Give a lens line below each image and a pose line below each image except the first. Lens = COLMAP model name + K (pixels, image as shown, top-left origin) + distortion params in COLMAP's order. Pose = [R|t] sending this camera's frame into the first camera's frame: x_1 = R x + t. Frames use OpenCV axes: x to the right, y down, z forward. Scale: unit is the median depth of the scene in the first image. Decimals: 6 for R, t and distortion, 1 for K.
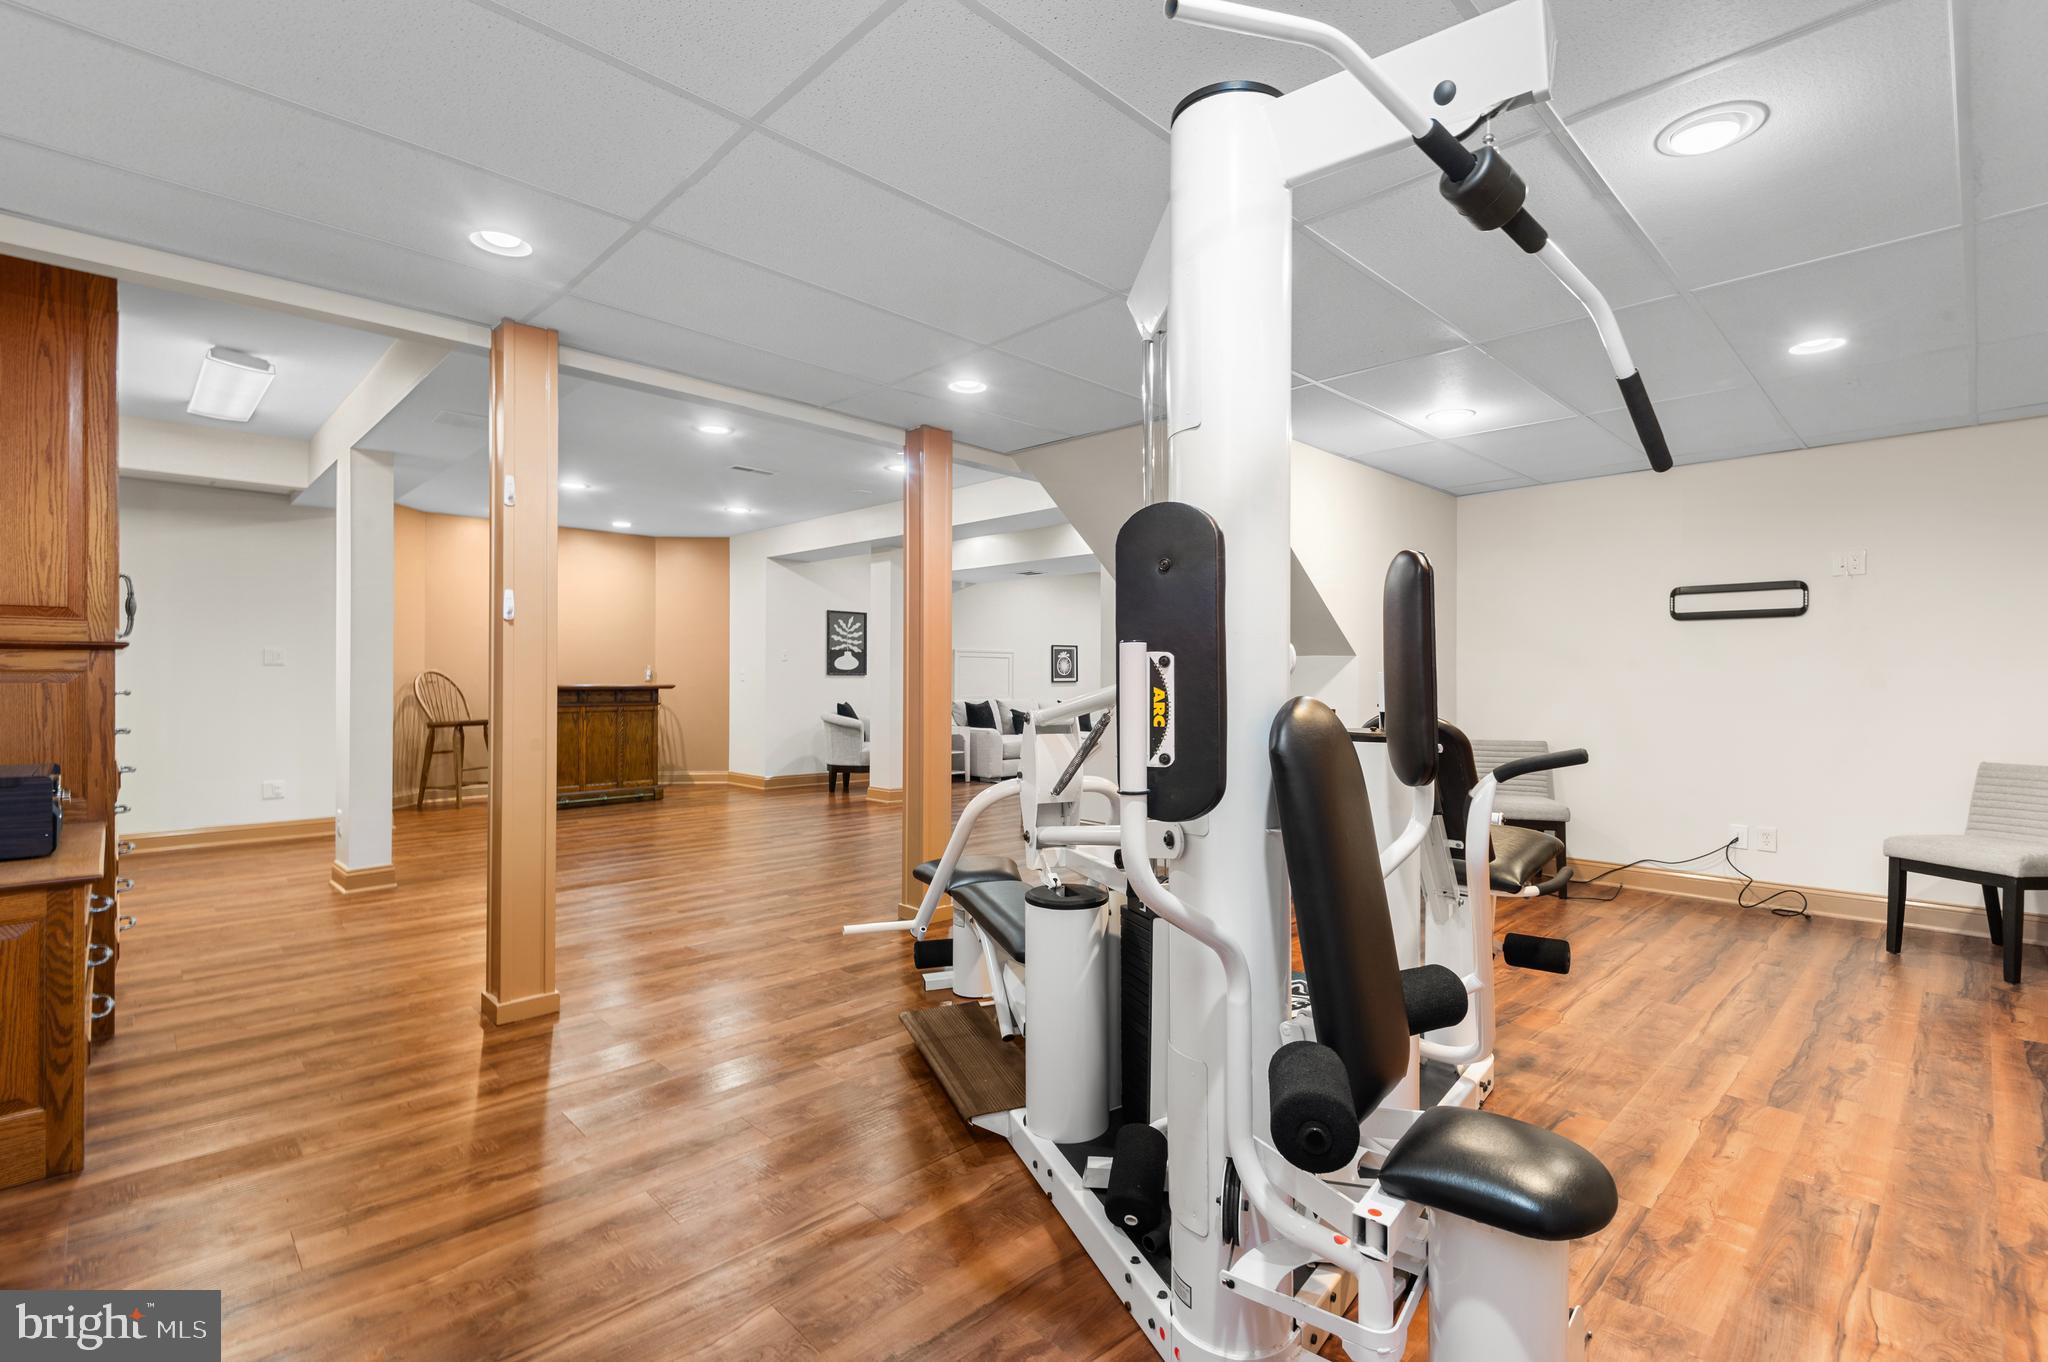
lens RADIAL K [[922.5, 0, 1028.2], [0, 922.5, 678.7], [0, 0, 1]] dist [0.040161, -0.026655]
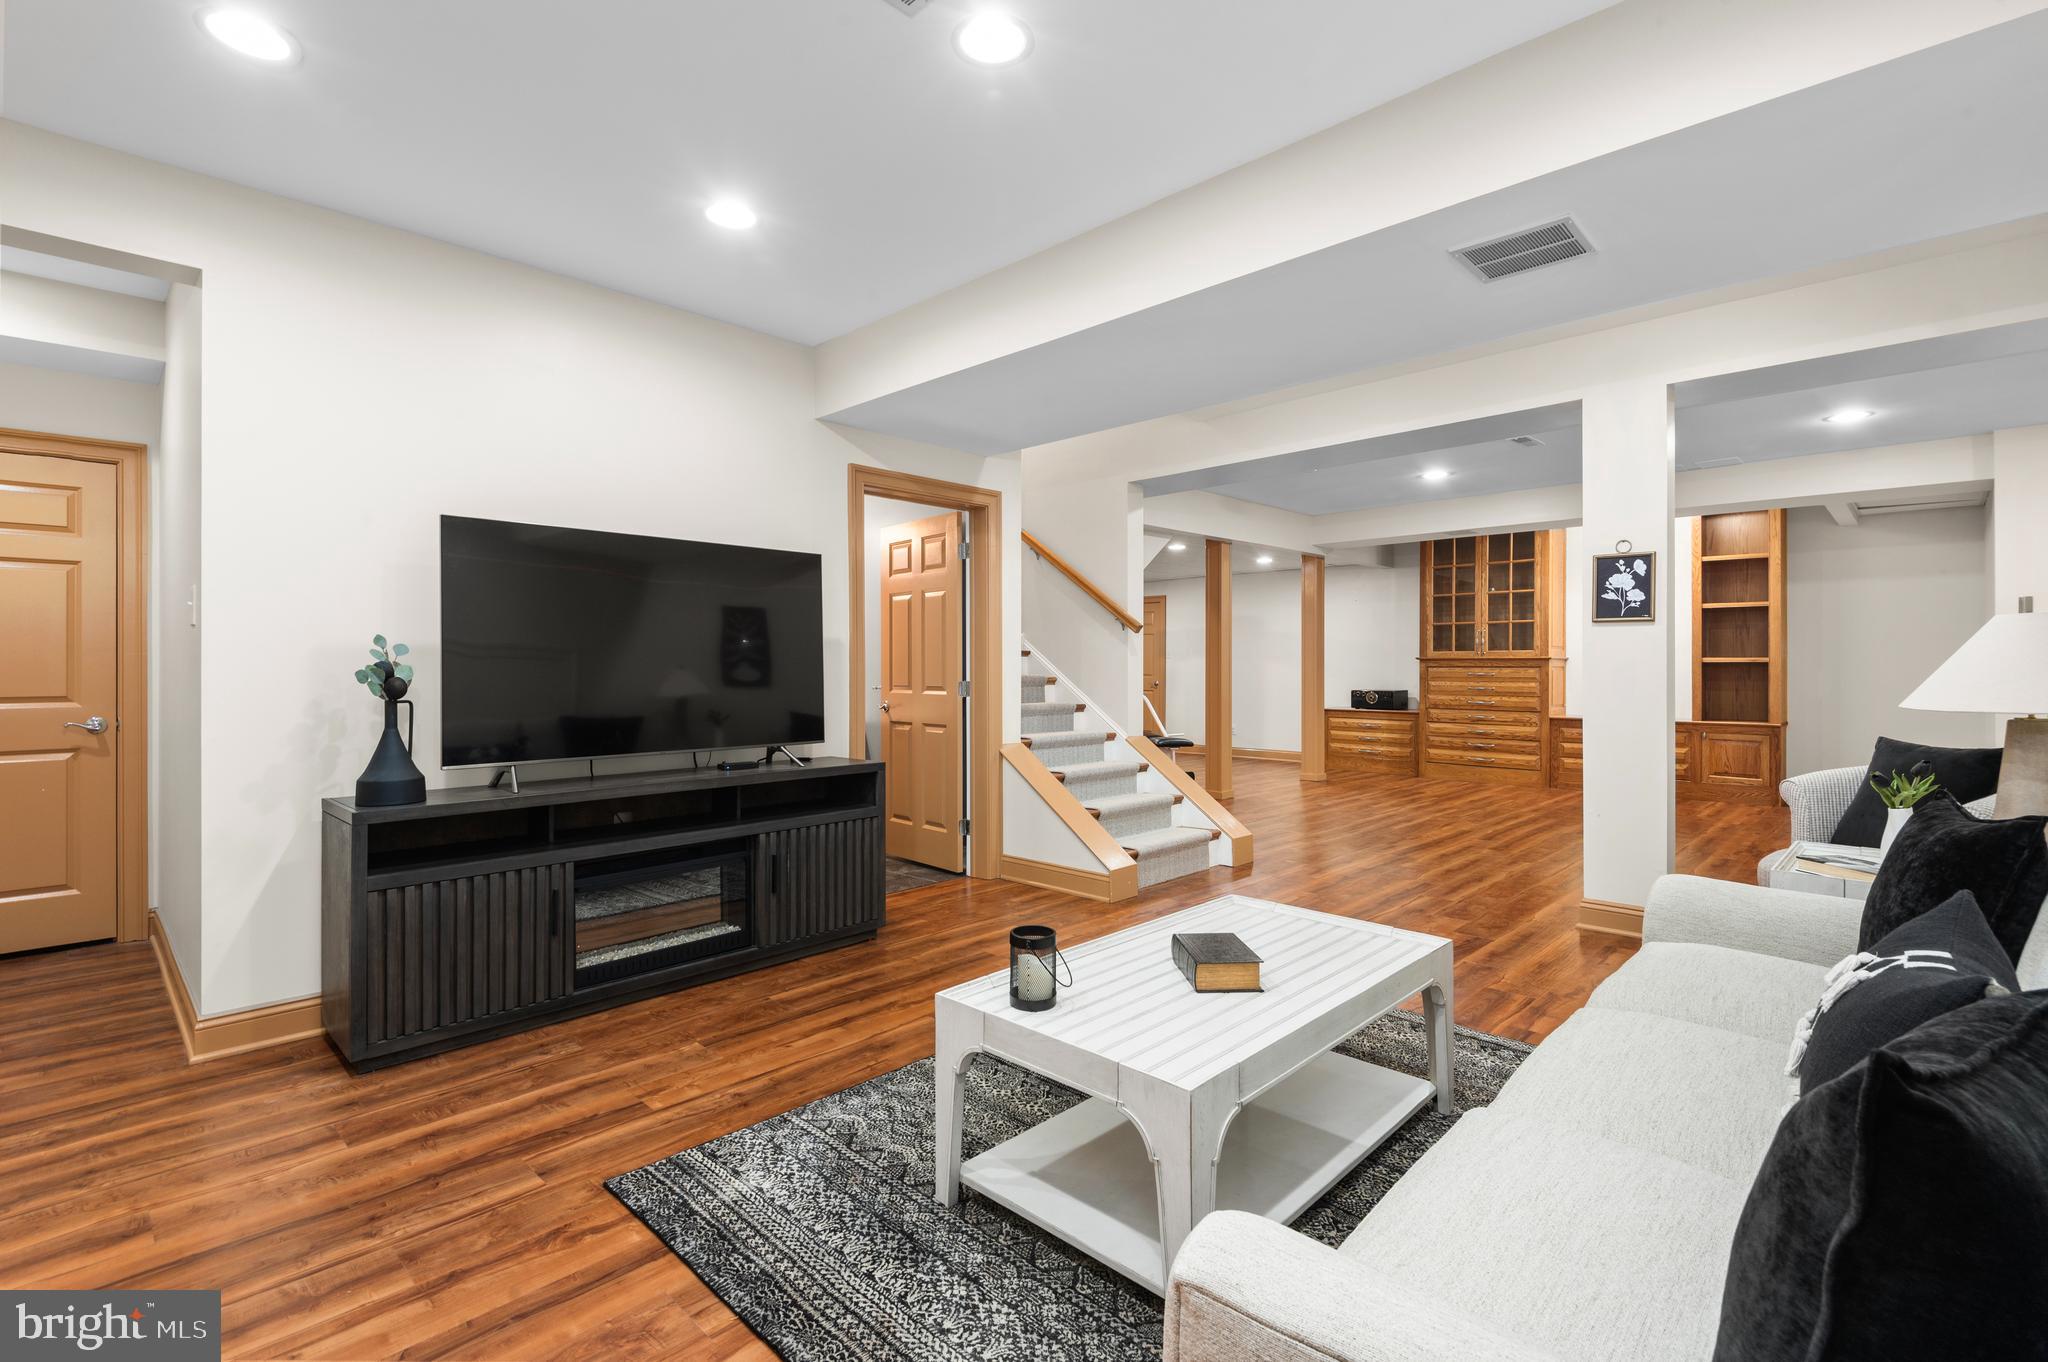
lens RADIAL K [[937.1, 0, 1025.9], [0, 937.1, 664.4], [0, 0, 1]] dist [0.011019, -0.000176]
pose [[-0.999599, 0.002515, -0.028191, 0.144969], [0.002774, 0.999954, -0.009167, -0.001519], [0.028167, -0.009241, -0.999561, 1.255740]]
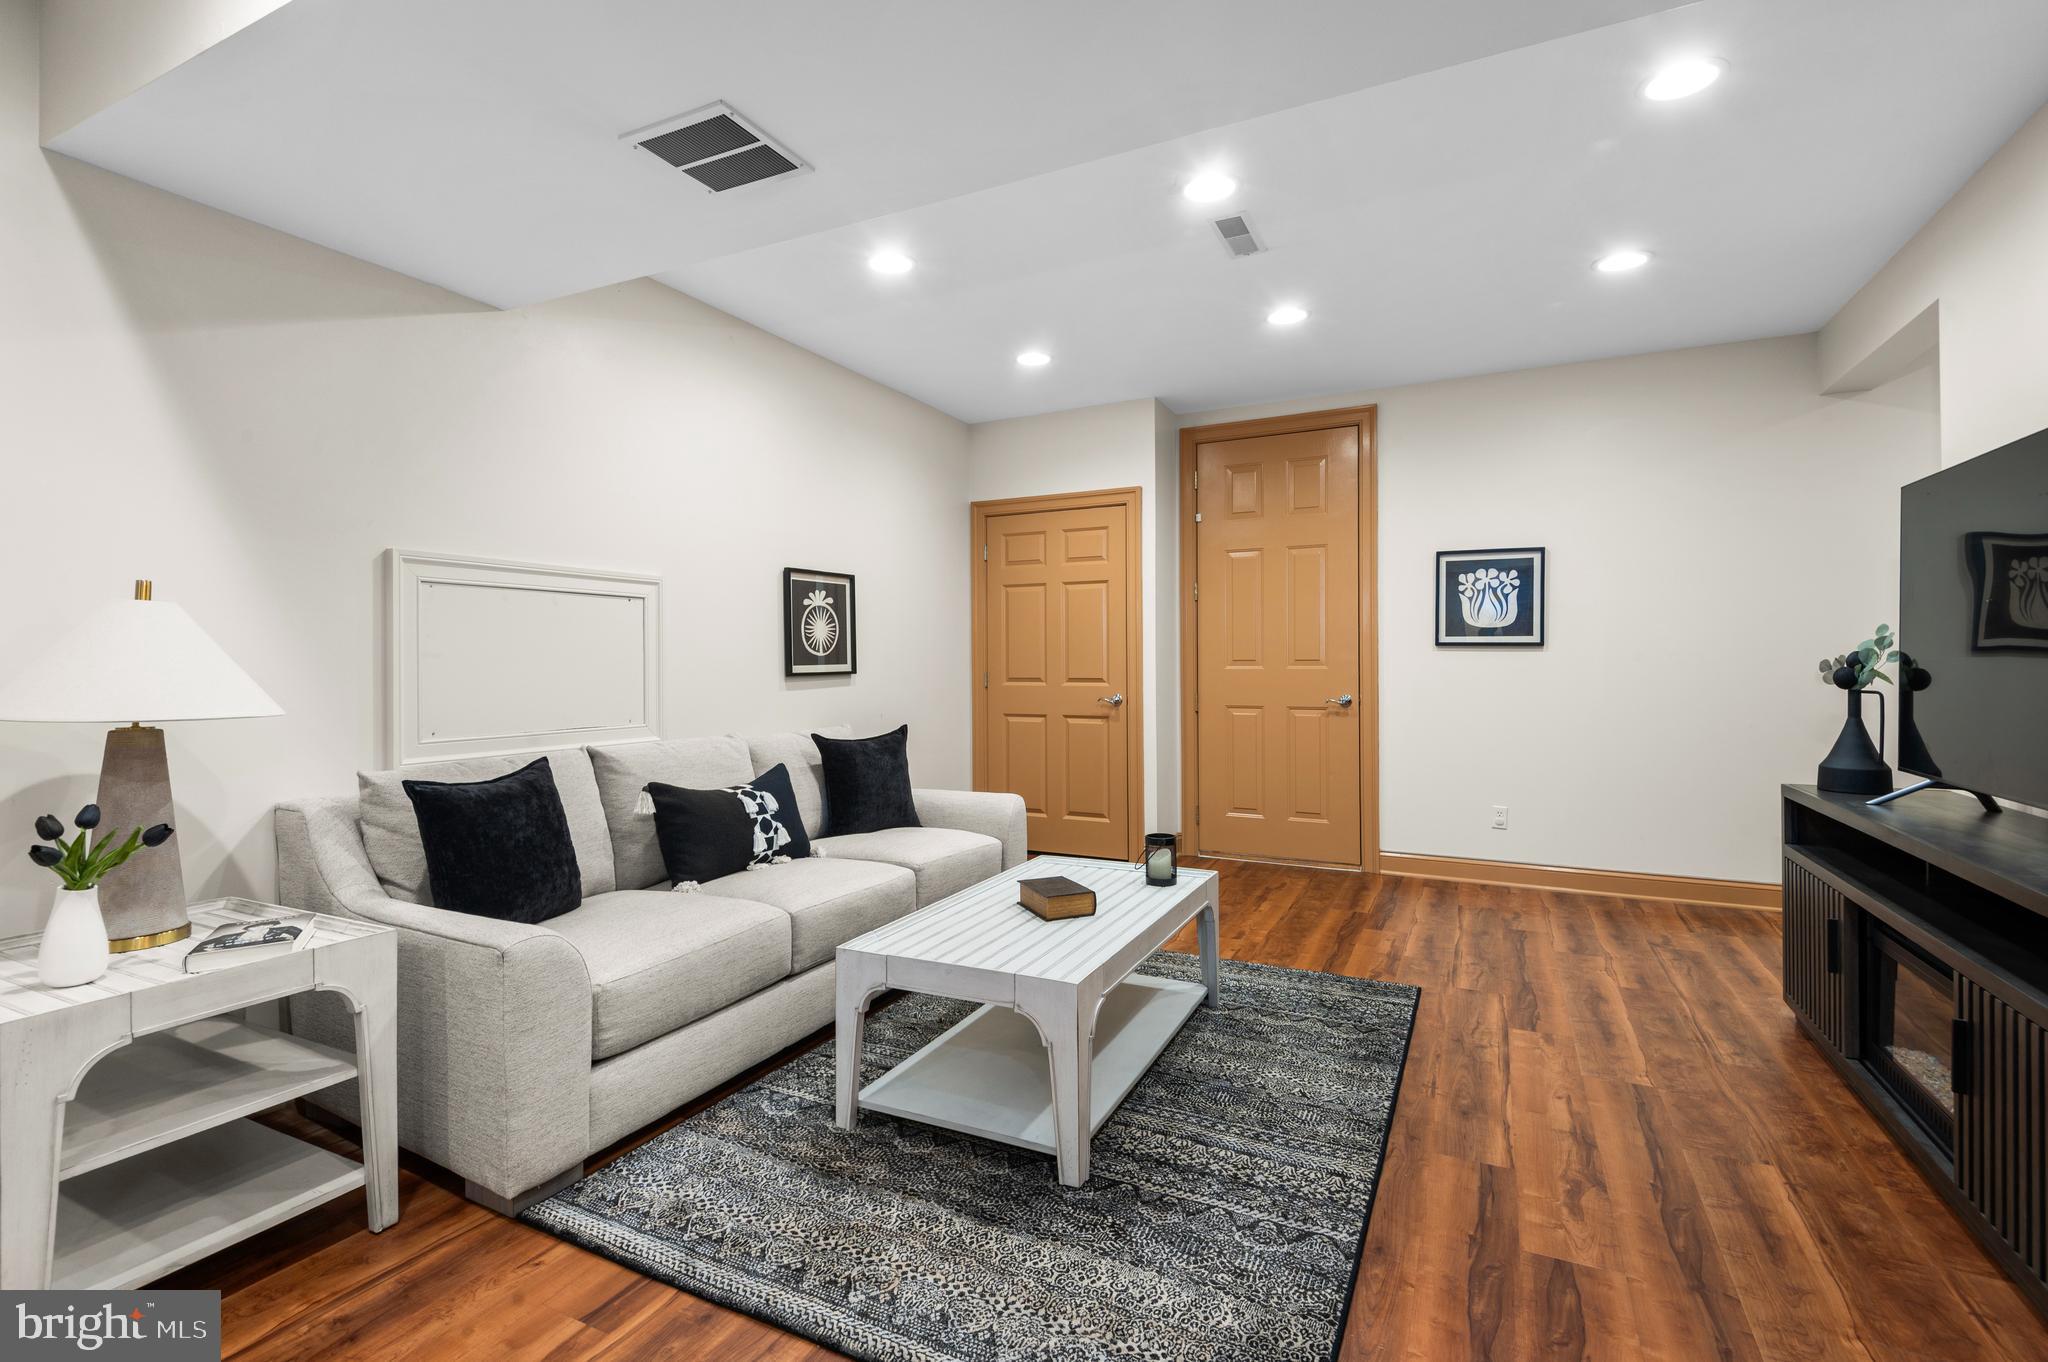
lens RADIAL K [[922.5, 0, 1028.2], [0, 922.5, 678.7], [0, 0, 1]] dist [0.040161, -0.026655]
pose [[0.944784, -0.007510, 0.327606, -0.003026], [-0.000083, 0.999732, 0.023158, -0.003909], [-0.327693, -0.021906, 0.944530, 0.779709]]
